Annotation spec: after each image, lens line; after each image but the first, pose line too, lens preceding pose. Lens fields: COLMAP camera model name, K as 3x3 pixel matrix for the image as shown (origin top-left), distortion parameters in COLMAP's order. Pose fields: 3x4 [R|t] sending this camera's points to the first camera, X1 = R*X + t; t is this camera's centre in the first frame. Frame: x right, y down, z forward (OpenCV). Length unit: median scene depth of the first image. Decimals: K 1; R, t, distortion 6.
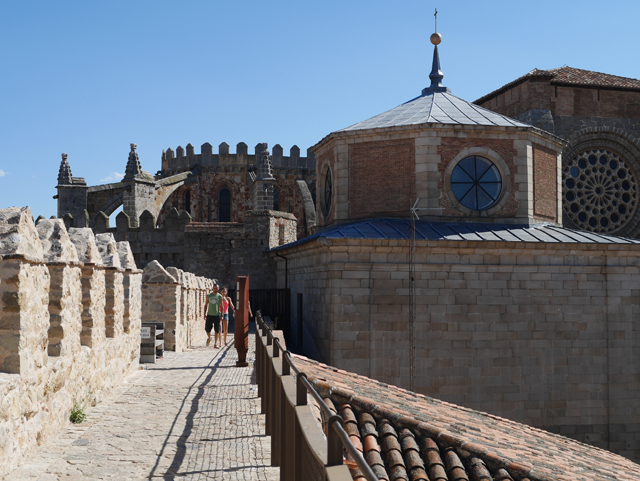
lens RADIAL K [[932.0, 0, 320.6], [0, 932.0, 240.7], [0, 0, 1]] dist [0.002599, 0.000000]
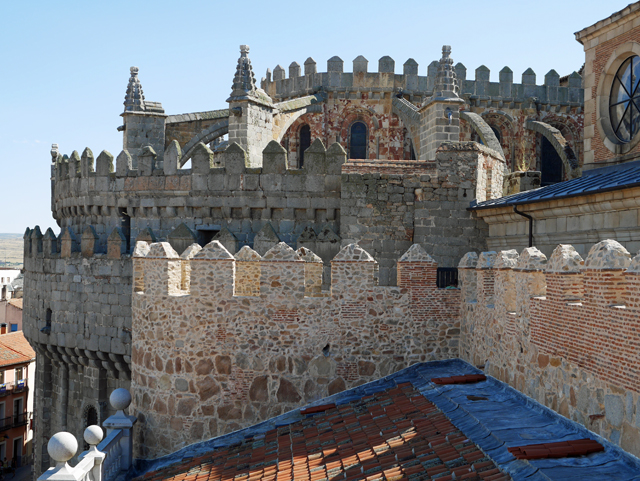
lens RADIAL K [[932.0, 0, 319.4], [0, 932.0, 240.4], [0, 0, 1]] dist [0.002599, 0.000000]
pose [[0.999572, 0.022228, -0.019036, -0.128502], [-0.021716, 0.999408, 0.026691, 0.016440], [0.019618, -0.026266, 0.999462, 0.320923]]
